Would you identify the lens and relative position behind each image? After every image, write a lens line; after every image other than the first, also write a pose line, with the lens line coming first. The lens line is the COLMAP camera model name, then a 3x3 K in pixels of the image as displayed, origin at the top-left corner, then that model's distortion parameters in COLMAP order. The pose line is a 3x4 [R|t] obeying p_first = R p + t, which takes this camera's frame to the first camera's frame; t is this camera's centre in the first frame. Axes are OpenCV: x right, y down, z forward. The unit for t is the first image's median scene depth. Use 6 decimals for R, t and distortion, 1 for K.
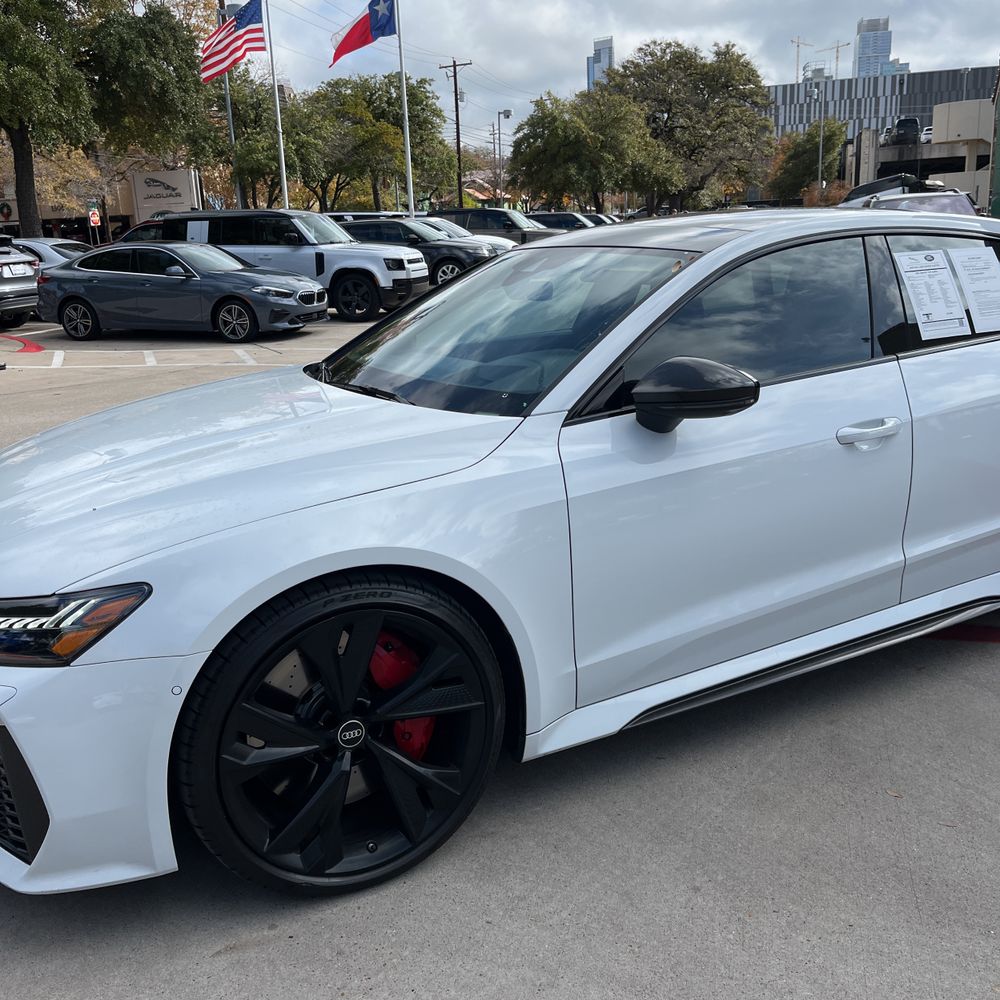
lens RADIAL K [[1016.6, 0, 495.8], [0, 1016.6, 502.7], [0, 0, 1]] dist [0.018798, 0.000000]
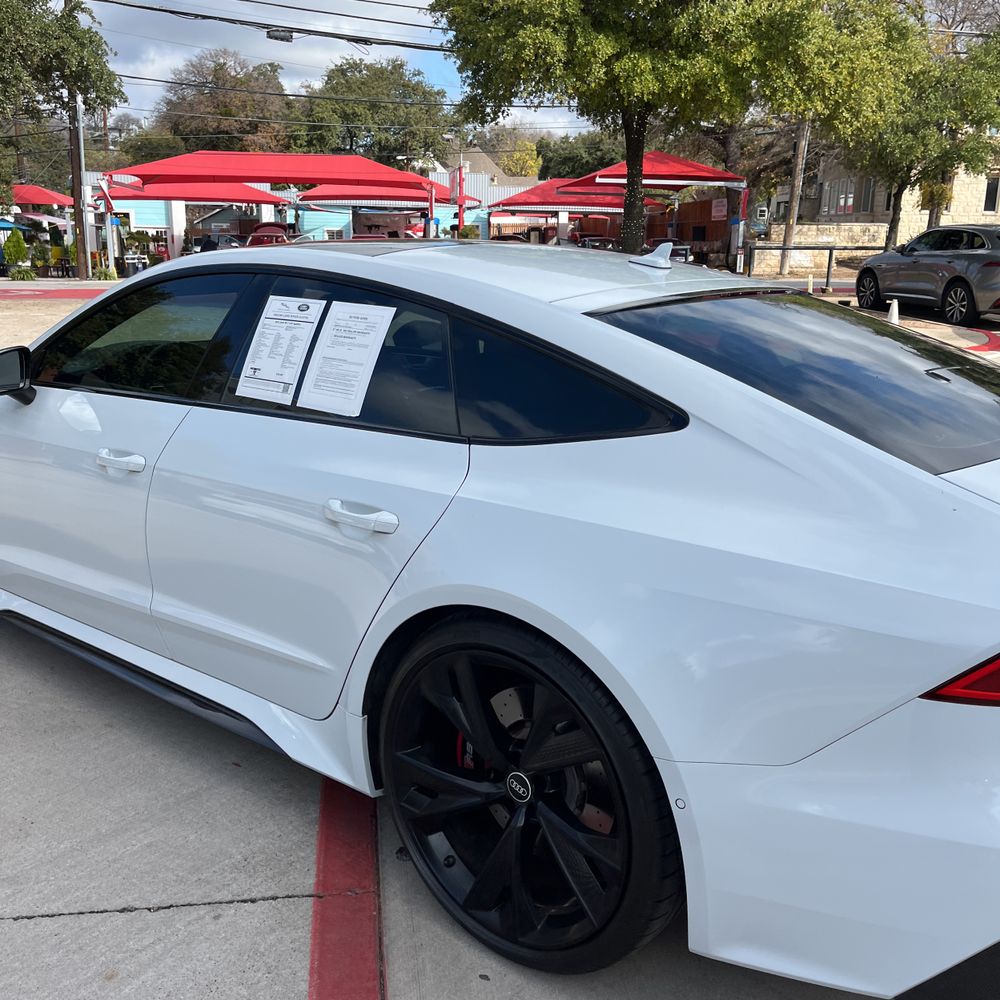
lens RADIAL K [[1016.6, 0, 496.7], [0, 1016.6, 486.6], [0, 0, 1]] dist [0.018798, 0.000000]
pose [[0.383494, 0.267642, -0.883912, 0.184012], [-0.270908, 0.947585, 0.169385, -0.041489], [0.882916, 0.174500, 0.435900, 0.116381]]
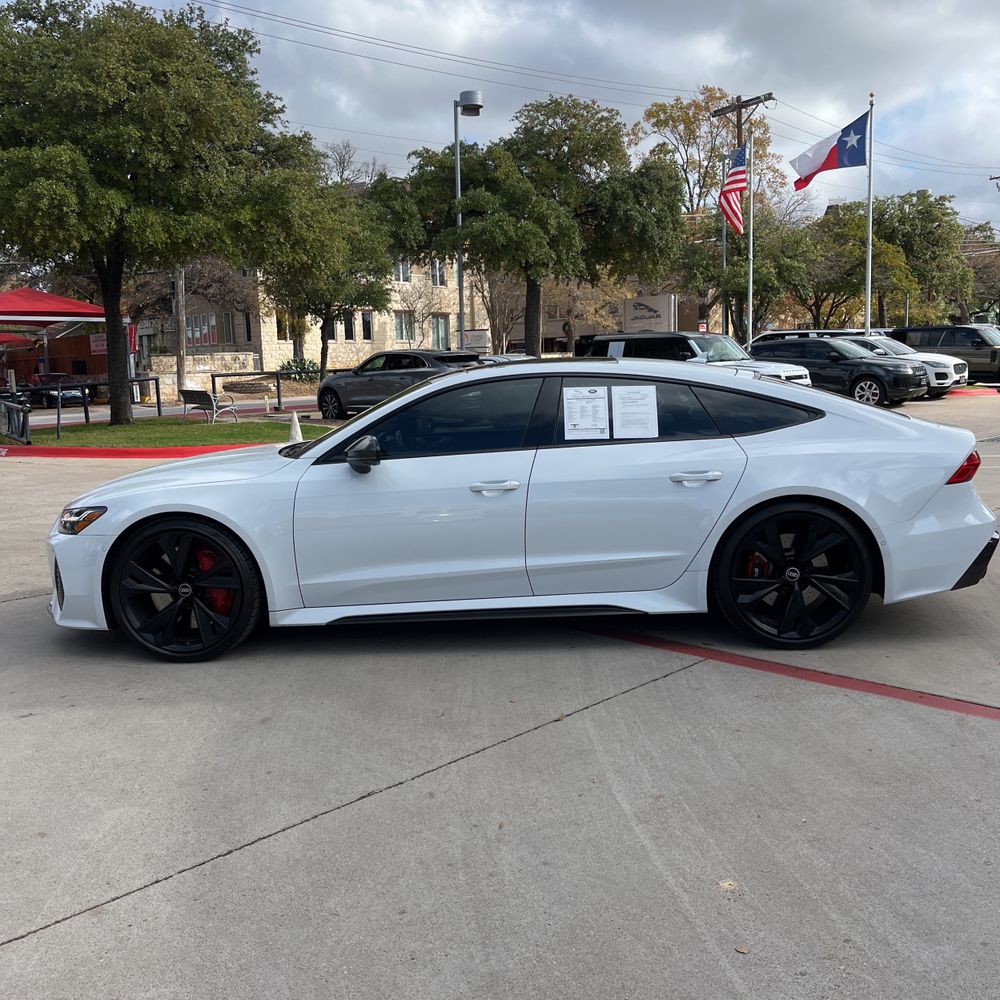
lens RADIAL K [[1016.6, 0, 492.3], [0, 1016.6, 498.9], [0, 0, 1]] dist [0.018798, 0.000000]
pose [[0.861036, 0.083646, -0.501617, 0.162380], [-0.137178, 0.988019, -0.070713, 0.009824], [0.489692, 0.129698, 0.862195, -0.066500]]
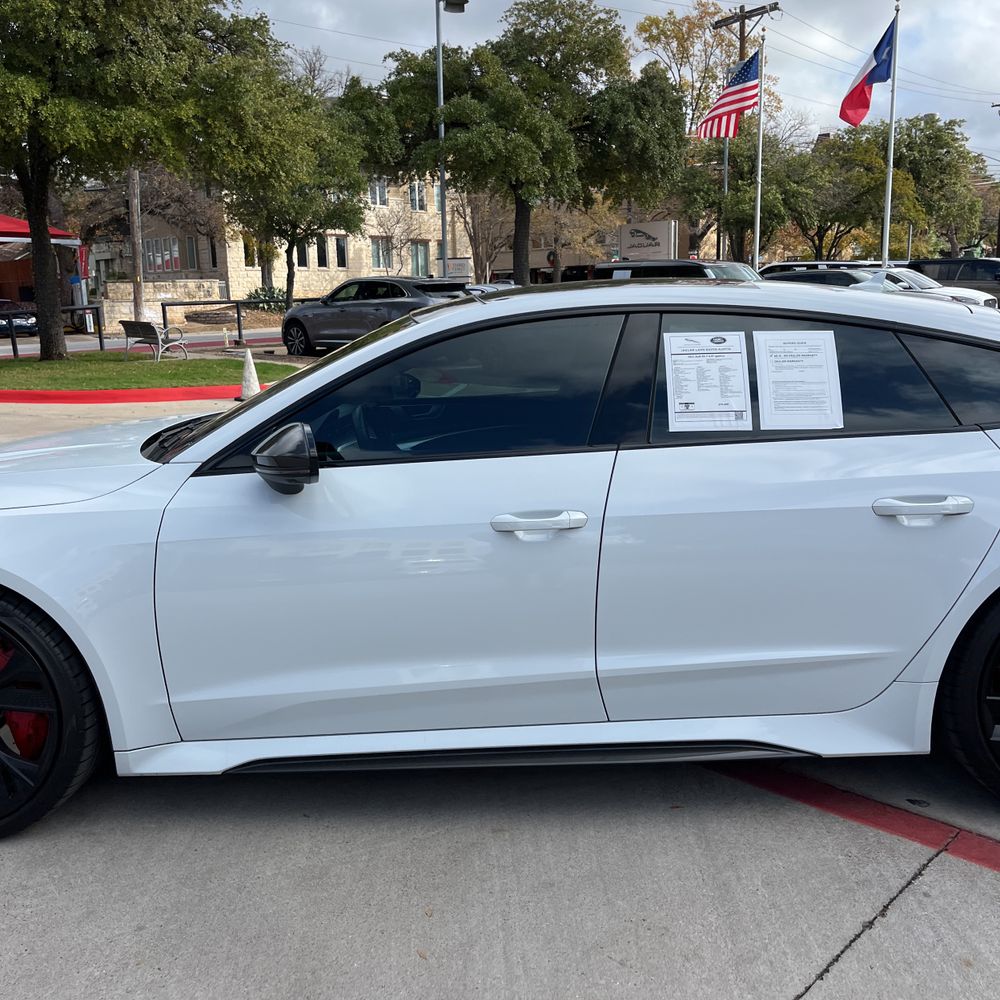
lens RADIAL K [[1016.6, 0, 513.3], [0, 1016.6, 498.2], [0, 0, 1]] dist [0.018798, 0.000000]
pose [[0.880413, 0.117763, -0.459352, 0.100074], [-0.138987, 0.990215, -0.012528, -0.010103], [0.453382, 0.074874, 0.888166, 0.022099]]
